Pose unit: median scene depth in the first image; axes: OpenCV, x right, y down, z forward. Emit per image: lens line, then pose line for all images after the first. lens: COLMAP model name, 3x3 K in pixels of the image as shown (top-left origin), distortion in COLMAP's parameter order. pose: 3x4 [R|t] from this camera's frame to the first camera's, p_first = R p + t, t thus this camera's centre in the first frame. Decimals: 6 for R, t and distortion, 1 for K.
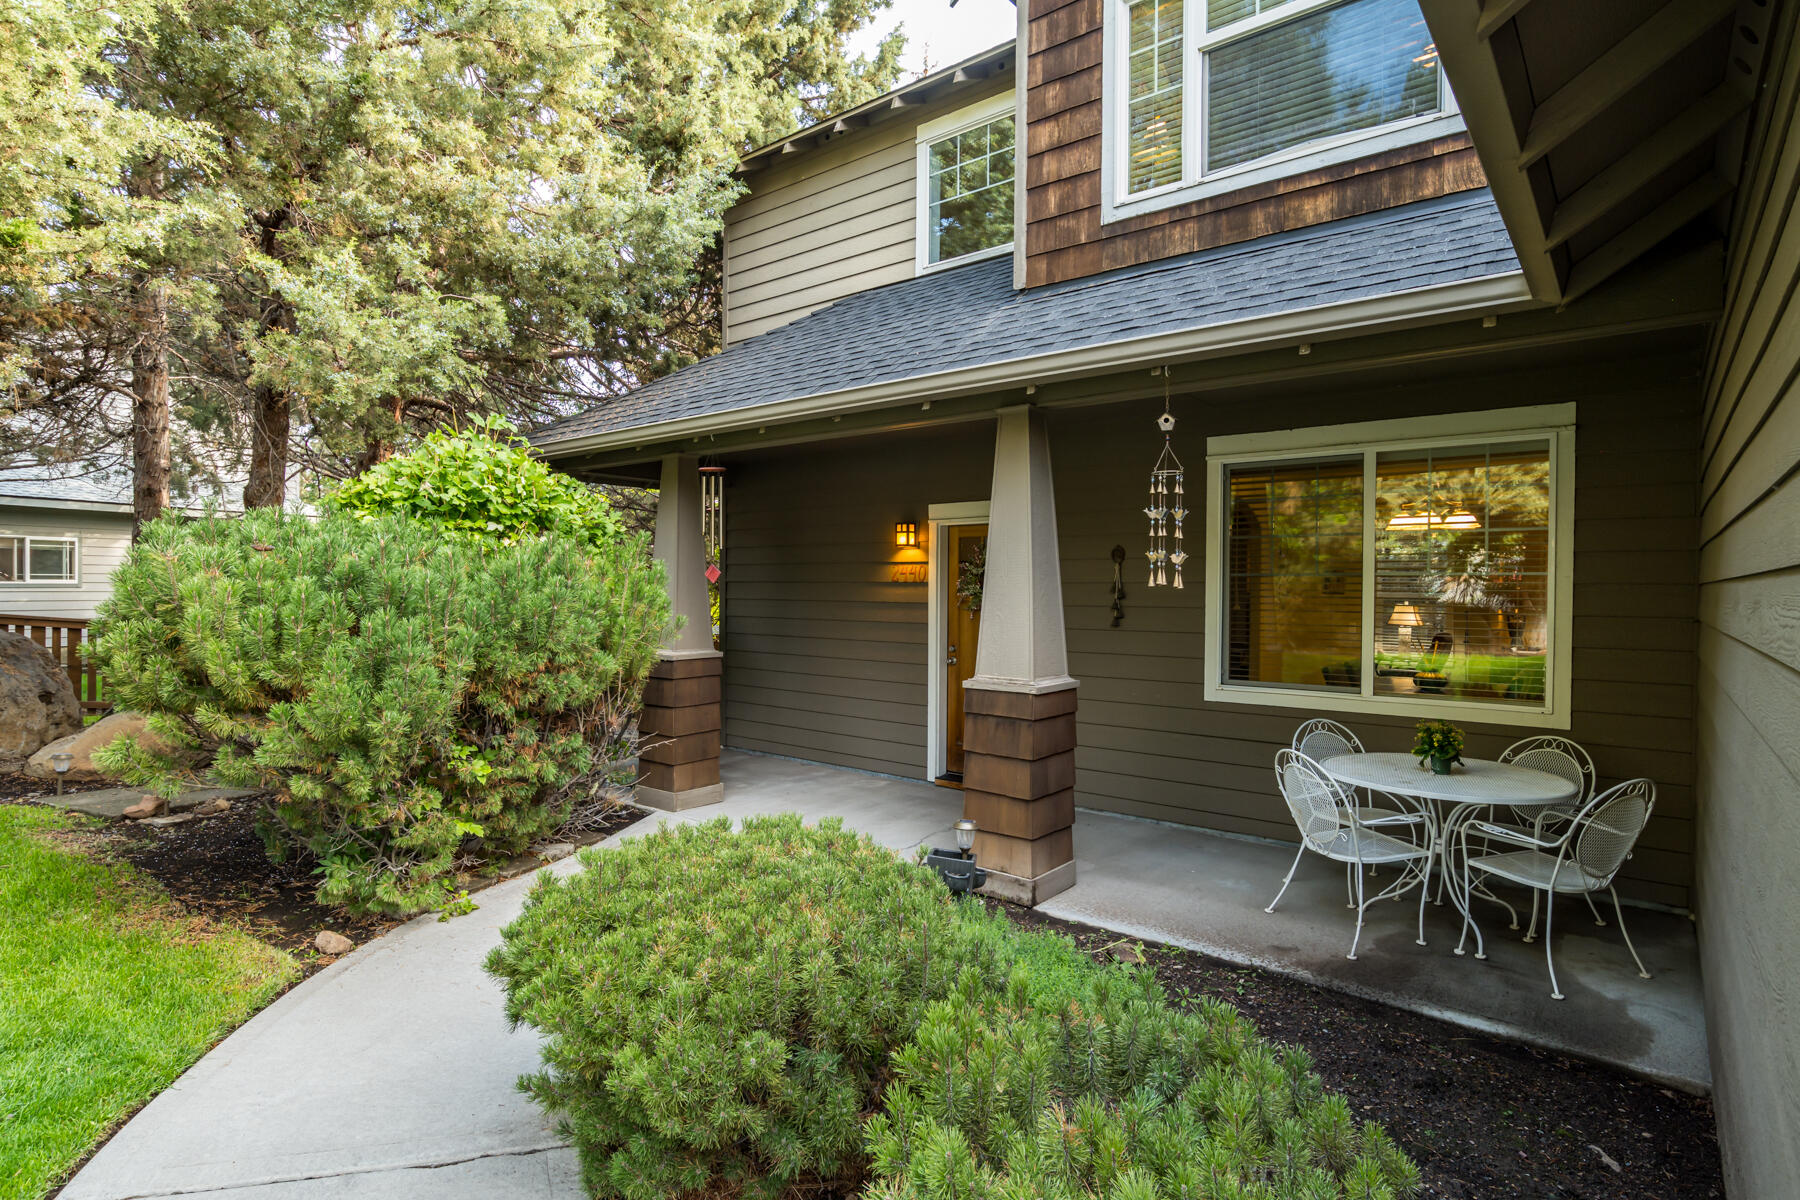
lens RADIAL K [[912.0, 0, 894.1], [0, 912.0, 599.6], [0, 0, 1]] dist [-0.022926, 0.010741]
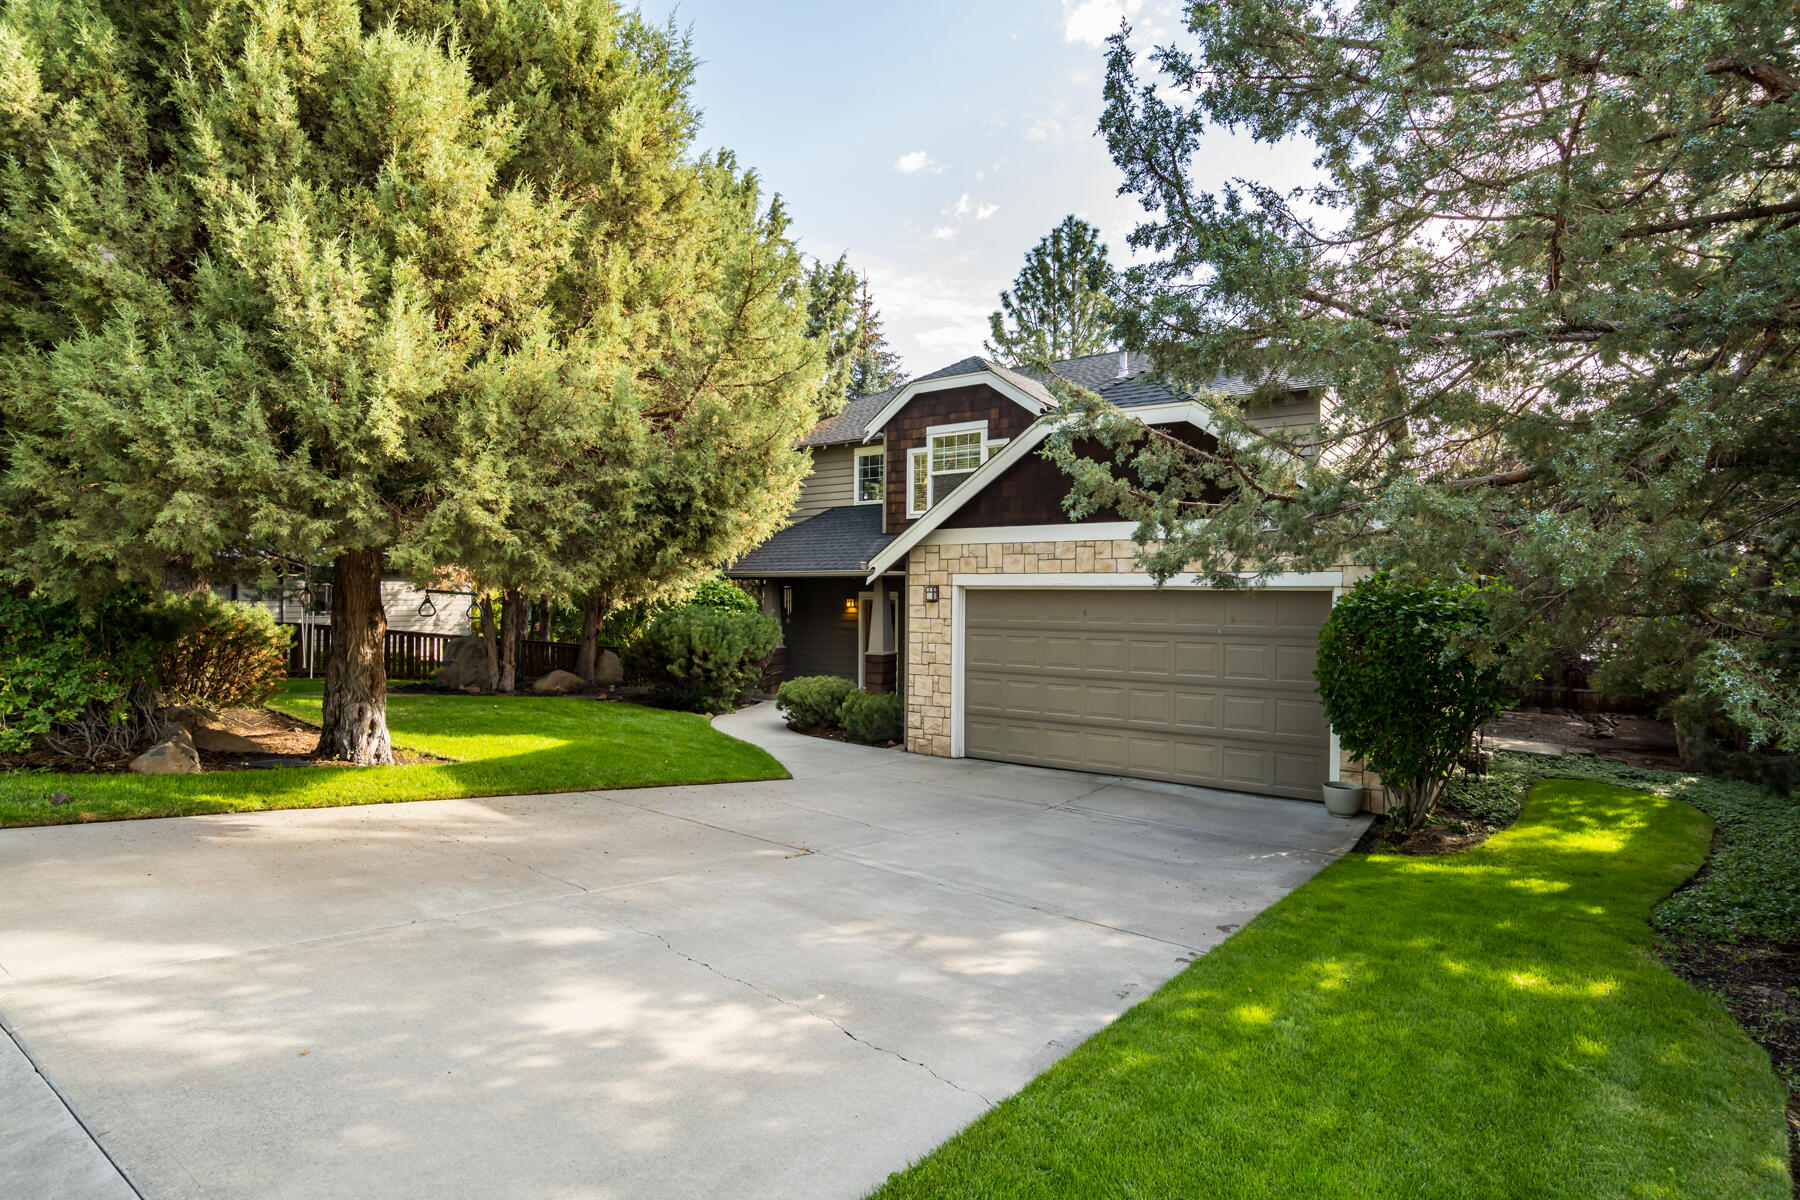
lens RADIAL K [[912.0, 0, 899.1], [0, 912.0, 595.0], [0, 0, 1]] dist [-0.022926, 0.010741]
pose [[0.998364, -0.001846, 0.057140, 0.005442], [0.002458, 0.999940, -0.010642, -0.092793], [-0.057116, 0.010765, 0.998309, -2.407832]]
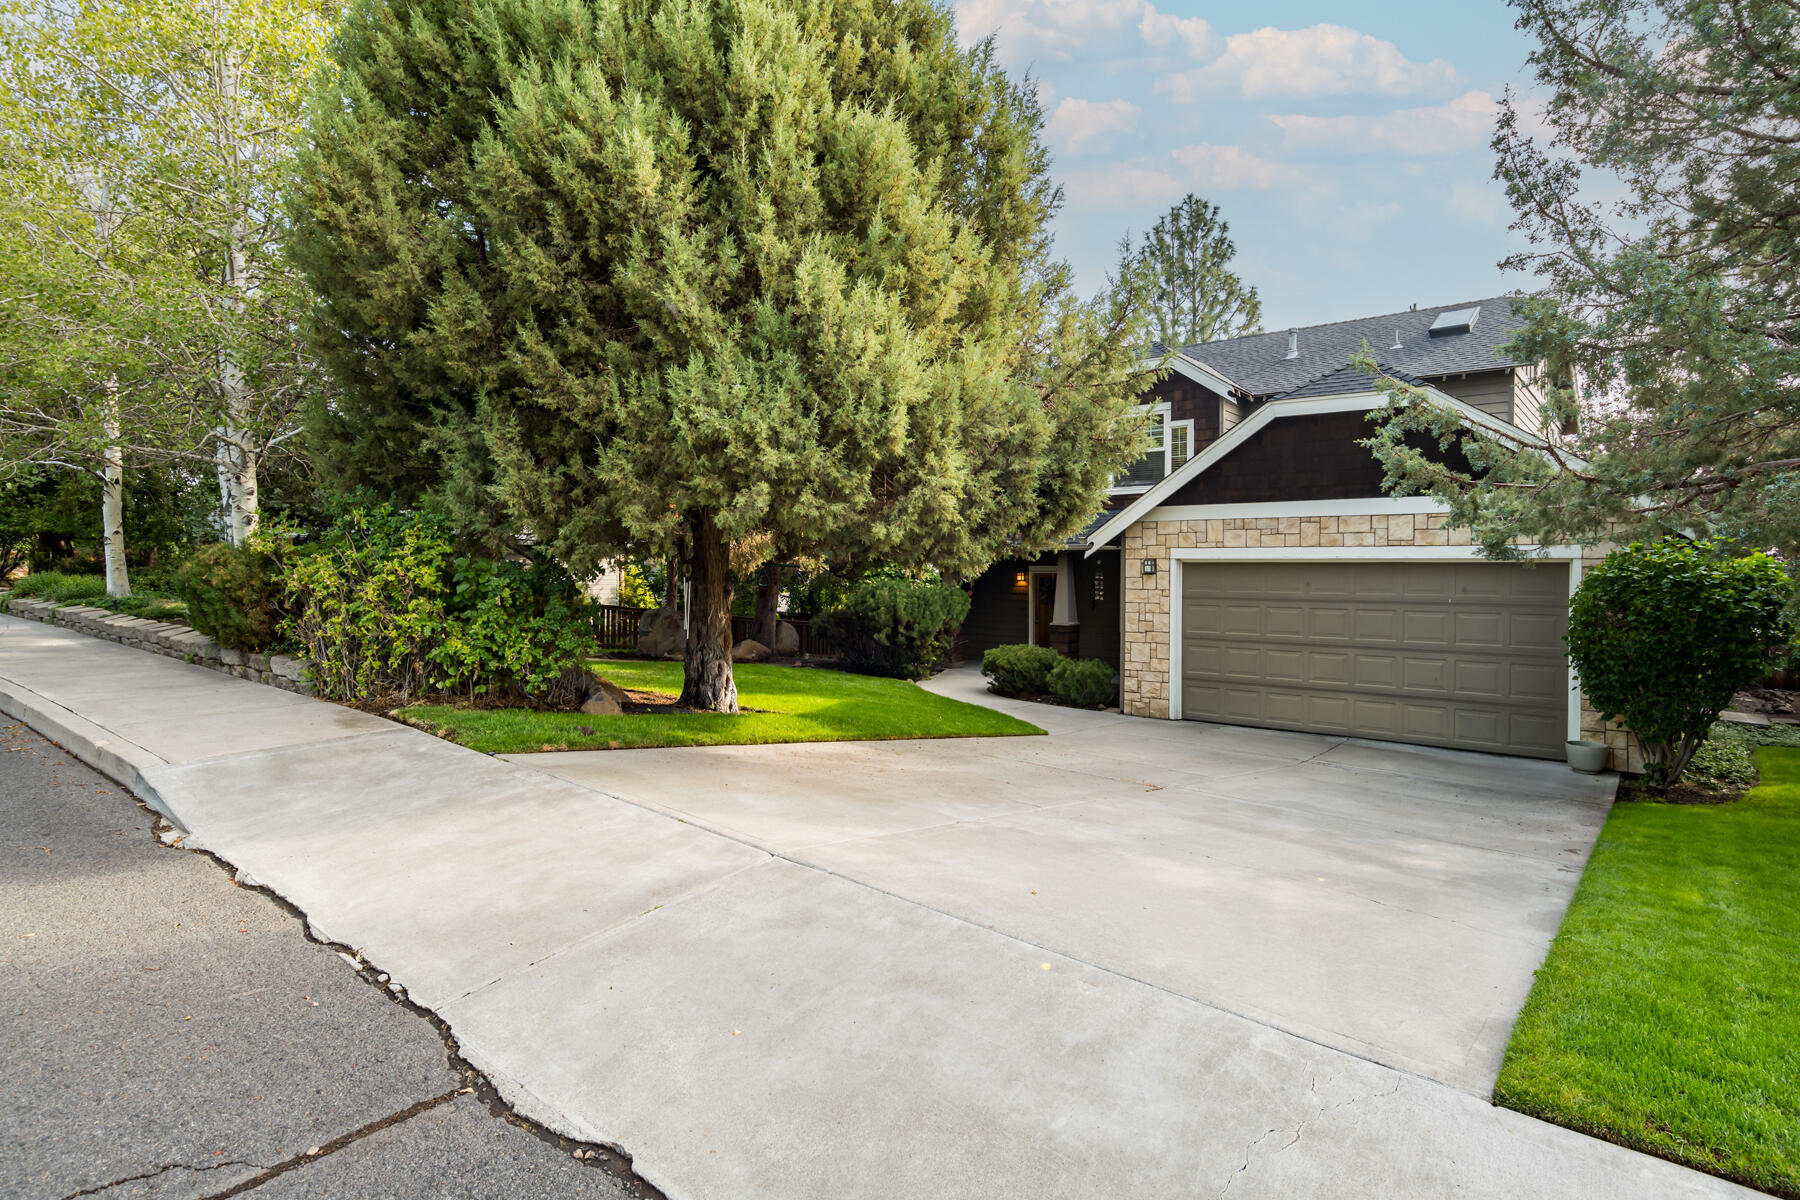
lens RADIAL K [[912.0, 0, 909.9], [0, 912.0, 566.5], [0, 0, 1]] dist [-0.022926, 0.010741]
pose [[0.999845, -0.003161, -0.017328, -0.406261], [0.002886, 0.999869, -0.015896, -0.083078], [0.017376, 0.015844, 0.999723, -2.601012]]
